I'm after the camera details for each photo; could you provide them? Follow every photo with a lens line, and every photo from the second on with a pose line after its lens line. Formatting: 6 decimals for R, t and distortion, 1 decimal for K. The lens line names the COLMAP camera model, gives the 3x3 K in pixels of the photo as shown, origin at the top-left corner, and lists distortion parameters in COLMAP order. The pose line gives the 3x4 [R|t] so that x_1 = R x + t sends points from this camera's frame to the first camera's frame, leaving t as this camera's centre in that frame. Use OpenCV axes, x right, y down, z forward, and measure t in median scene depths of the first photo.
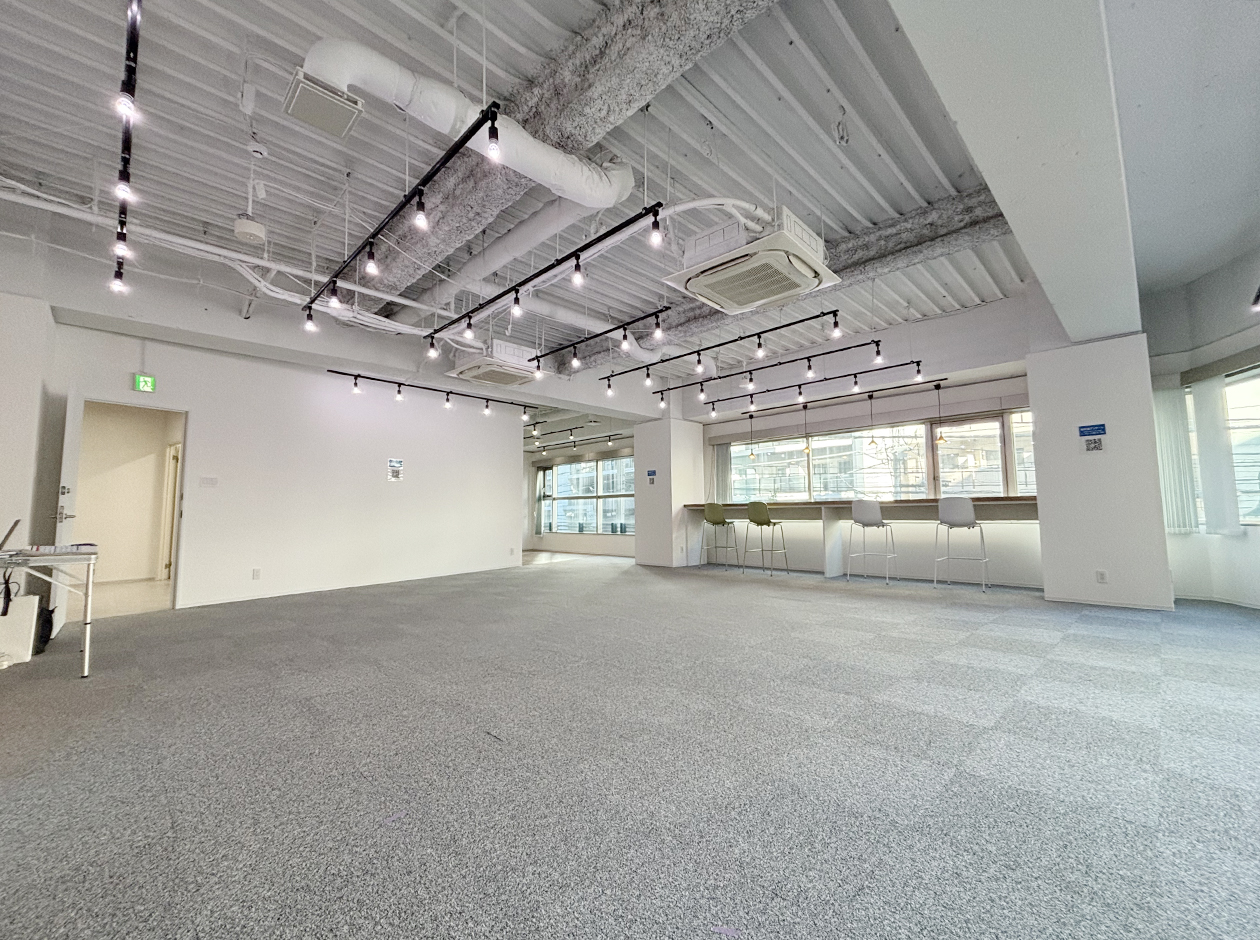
lens RADIAL K [[520.0, 0, 634.1], [0, 520.0, 467.6], [0, 0, 1]] dist [-0.023760, -0.001695]
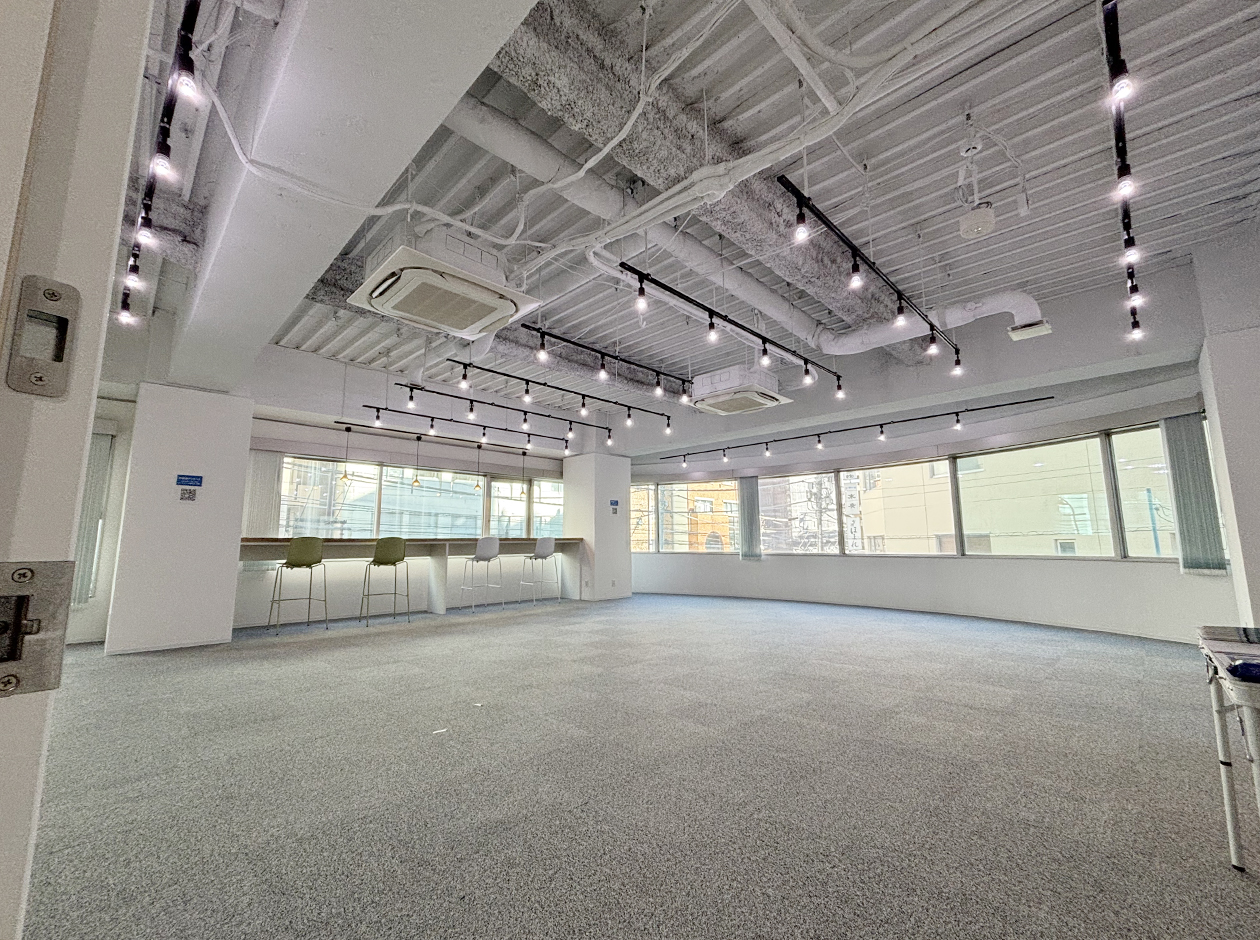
lens RADIAL K [[520.0, 0, 628.6], [0, 520.0, 474.2], [0, 0, 1]] dist [-0.023760, -0.001695]
pose [[-0.004334, 0.149400, 0.988767, -0.671332], [-0.062058, 0.986831, -0.149379, 0.072359], [-0.998063, -0.062008, 0.004995, 0.661351]]
